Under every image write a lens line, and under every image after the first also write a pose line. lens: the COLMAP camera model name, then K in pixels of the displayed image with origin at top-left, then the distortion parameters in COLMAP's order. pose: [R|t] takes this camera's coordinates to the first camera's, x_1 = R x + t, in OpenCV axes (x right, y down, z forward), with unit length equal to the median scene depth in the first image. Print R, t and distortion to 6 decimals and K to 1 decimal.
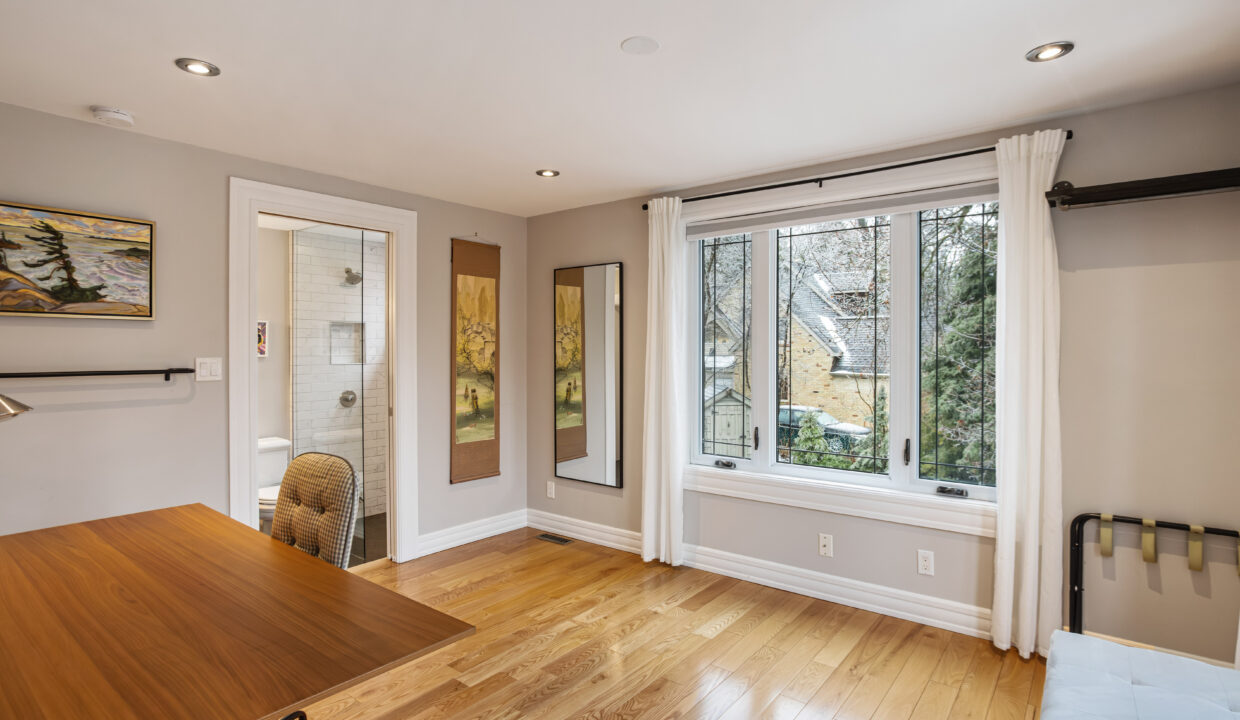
lens RADIAL K [[615.6, 0, 616.9], [0, 615.6, 360.7], [0, 0, 1]] dist [-0.058161, 0.038313]
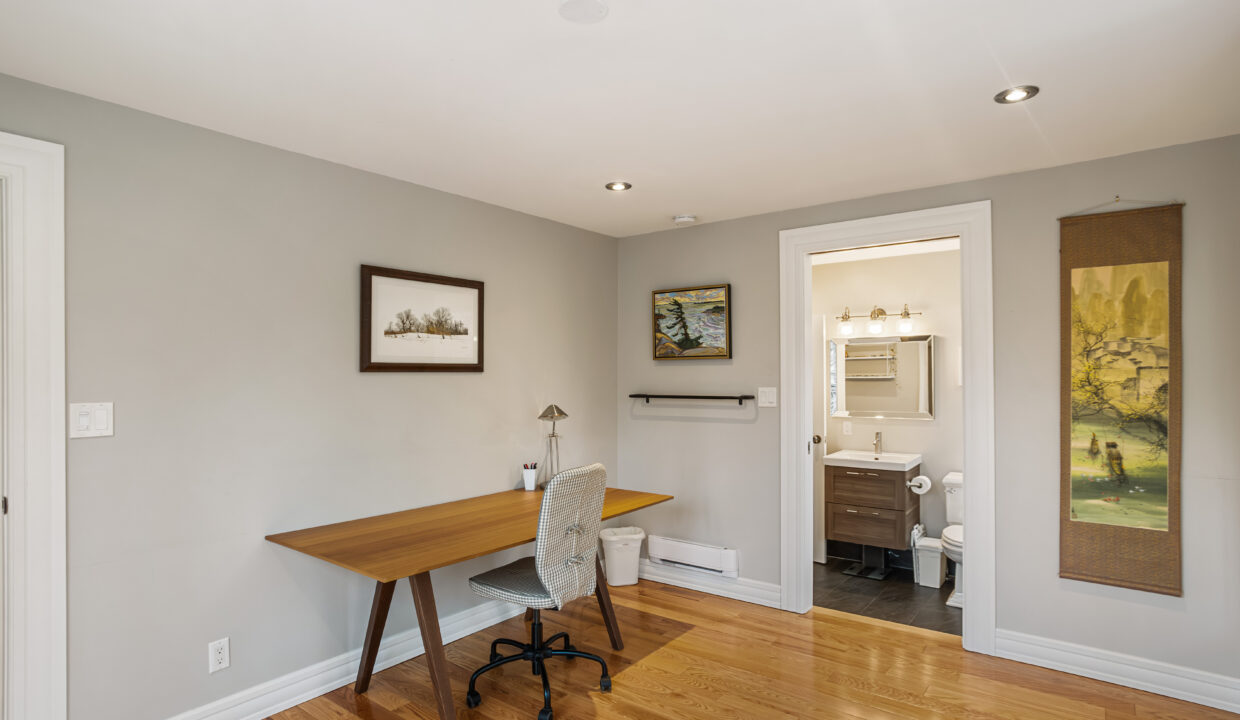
lens RADIAL K [[615.6, 0, 616.9], [0, 615.6, 360.7], [0, 0, 1]] dist [-0.058161, 0.038313]
pose [[0.047531, -0.023562, -0.998592, 0.407030], [-0.011662, 0.999641, -0.024142, -0.019450], [0.998802, 0.012793, 0.047239, 0.502370]]
